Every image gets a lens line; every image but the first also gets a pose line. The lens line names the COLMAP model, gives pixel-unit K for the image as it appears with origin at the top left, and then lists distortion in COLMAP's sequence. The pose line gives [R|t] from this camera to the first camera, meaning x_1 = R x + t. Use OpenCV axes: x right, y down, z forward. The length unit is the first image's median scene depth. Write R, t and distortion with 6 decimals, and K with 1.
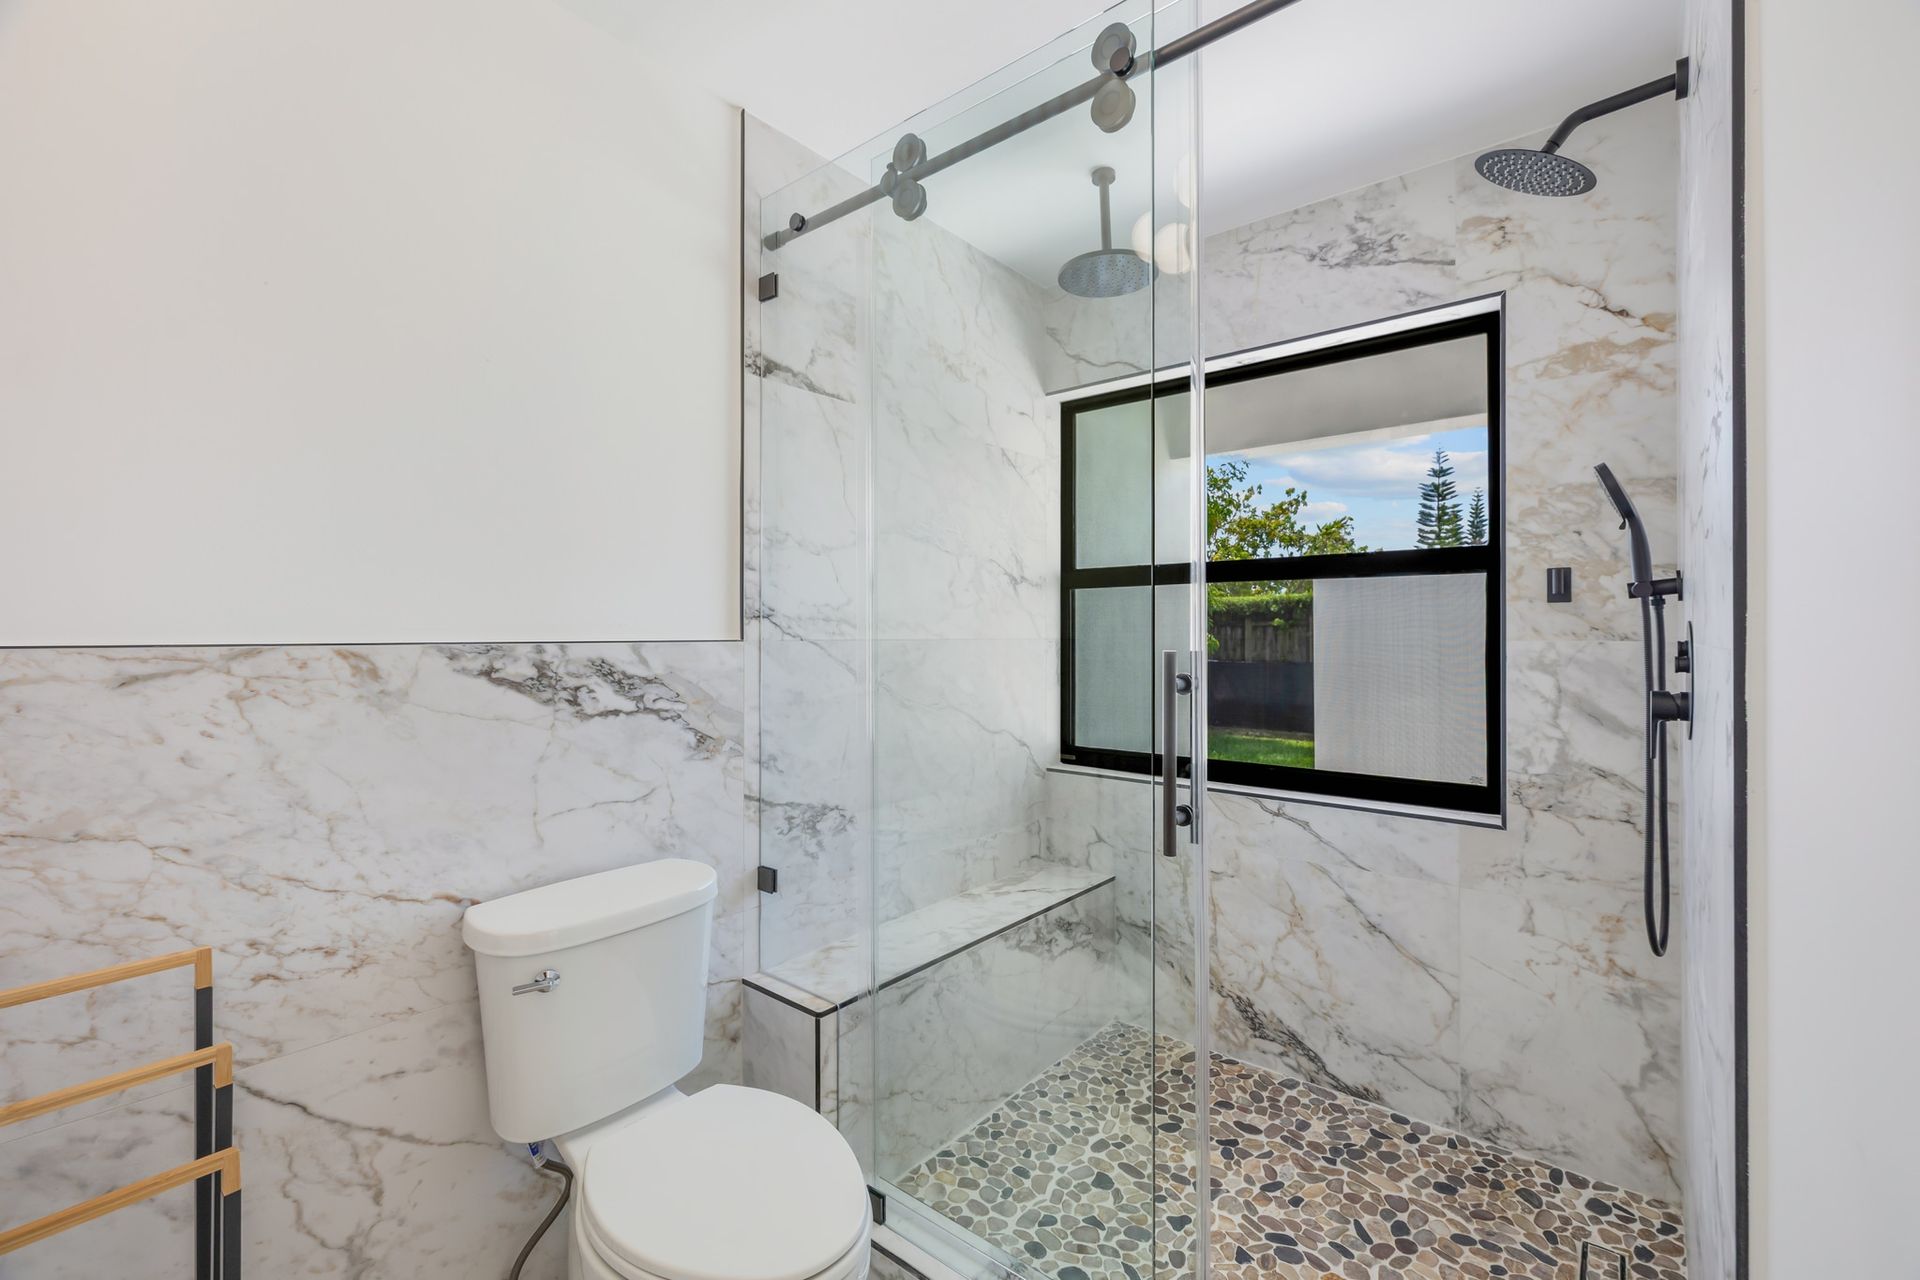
lens RADIAL K [[817.6, 0, 937.5], [0, 817.6, 634.8], [0, 0, 1]] dist [0.001595, 0.000012]
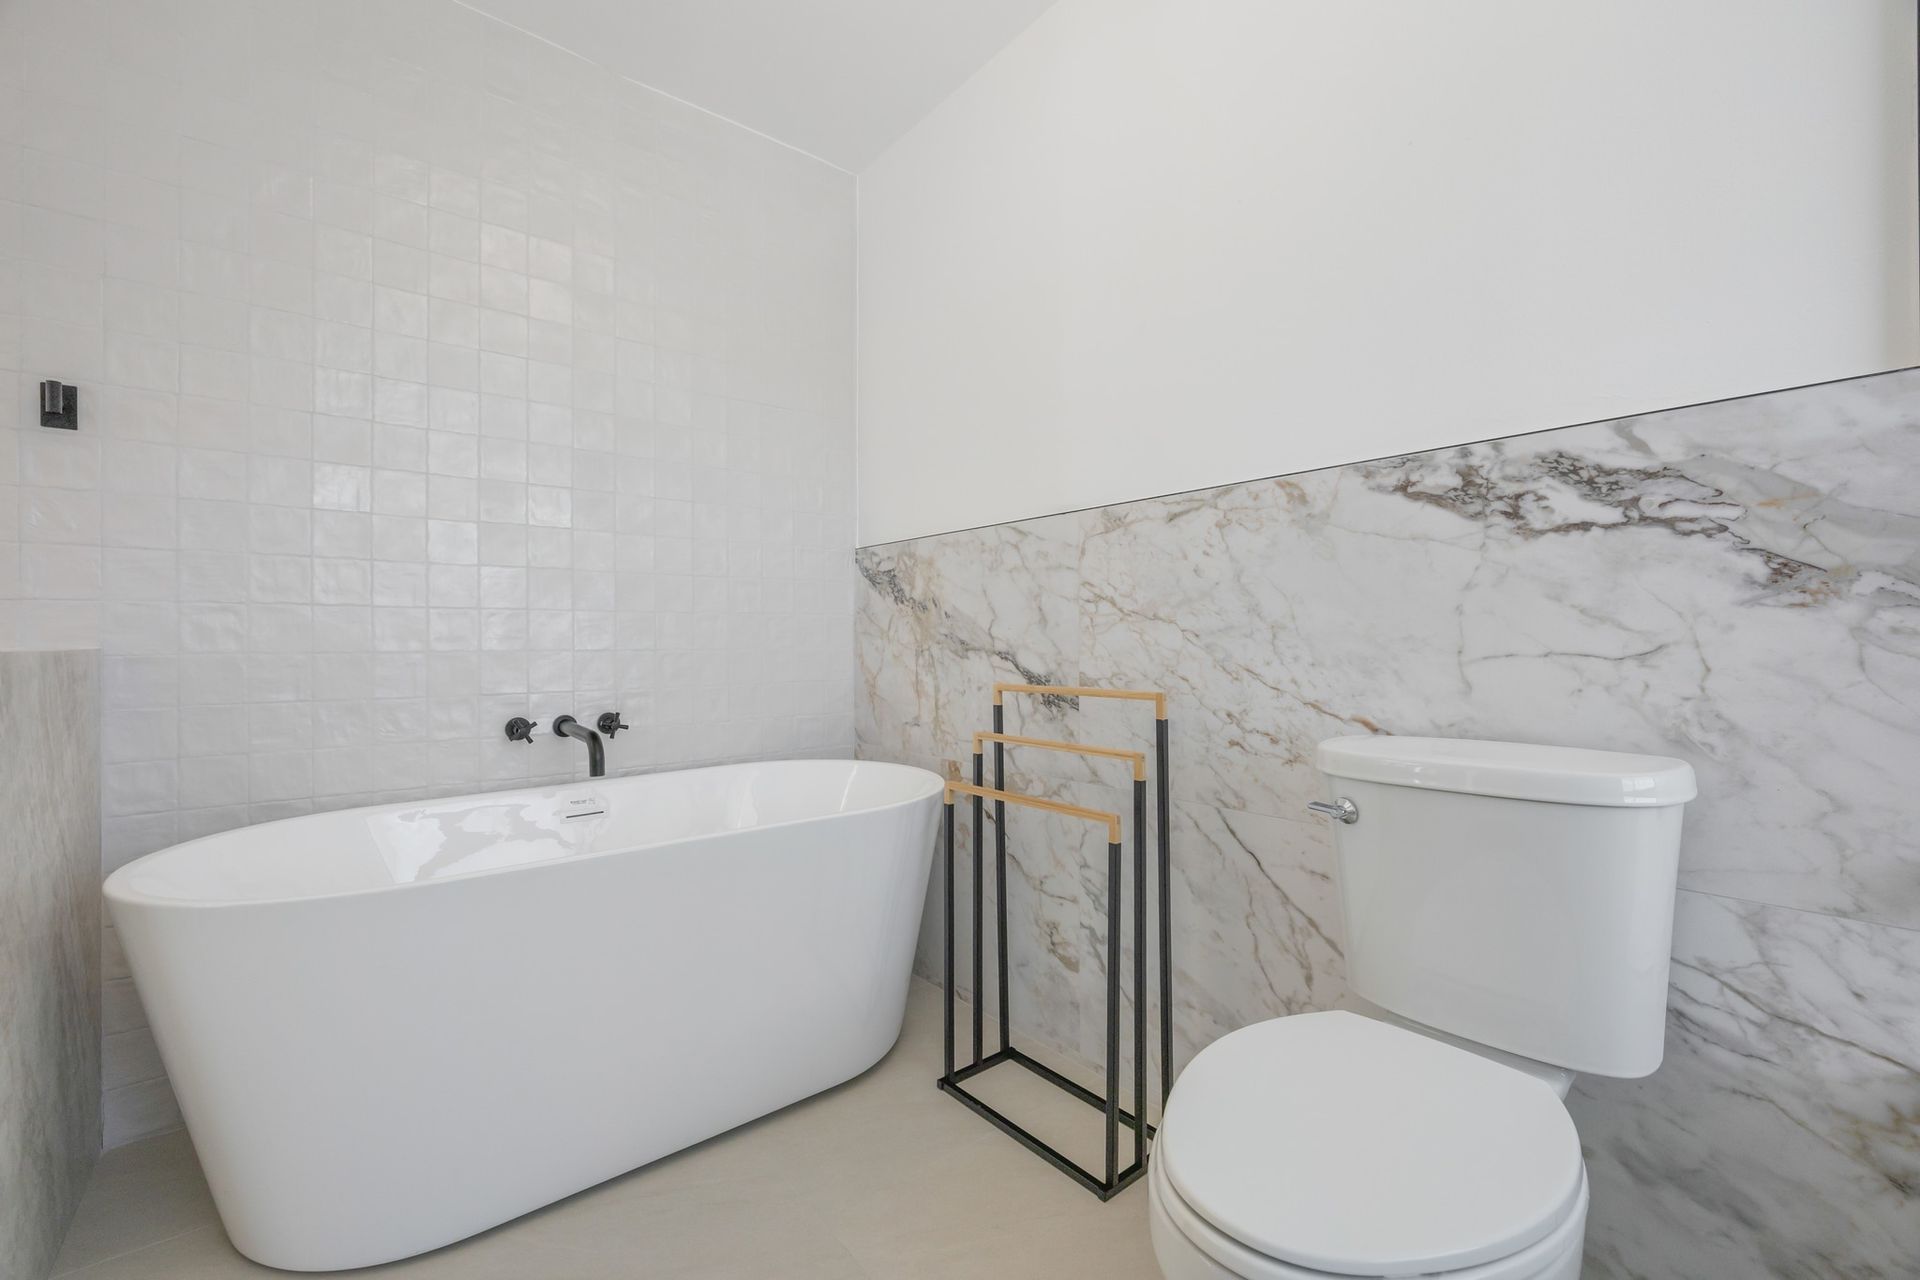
lens RADIAL K [[817.6, 0, 937.5], [0, 817.6, 634.8], [0, 0, 1]] dist [0.001595, 0.000012]
pose [[-0.199662, -0.001632, -0.979863, 0.478834], [-0.002580, 0.999996, -0.001139, 0.229548], [0.979861, 0.002301, -0.199665, 0.730142]]
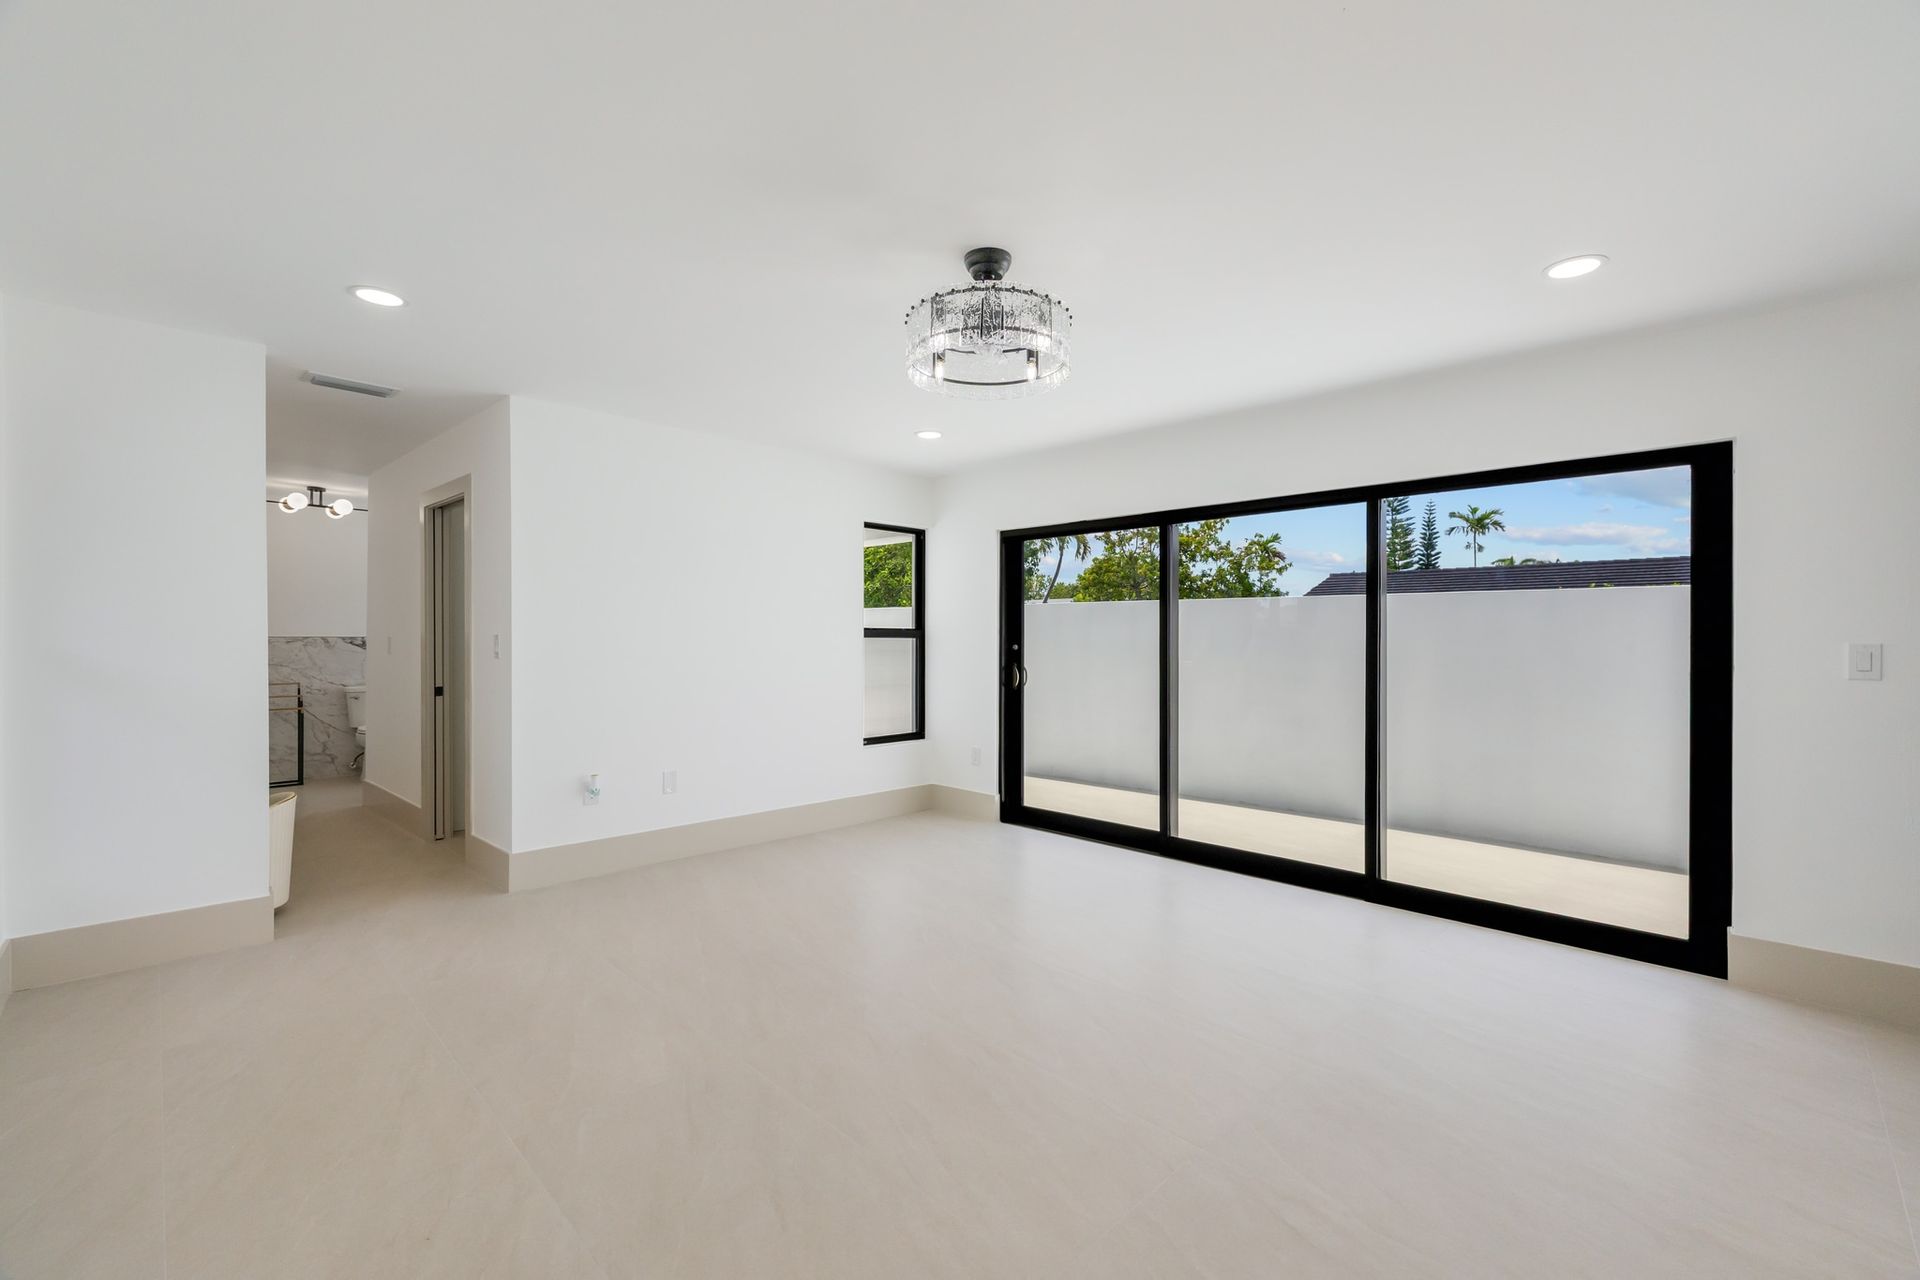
lens RADIAL K [[817.6, 0, 937.5], [0, 817.6, 634.8], [0, 0, 1]] dist [0.001595, 0.000012]
pose [[0.997814, 0.001301, -0.066068, 3.792817], [-0.001711, 0.999980, -0.006141, 0.022997], [0.066059, 0.006240, 0.997796, -4.256765]]
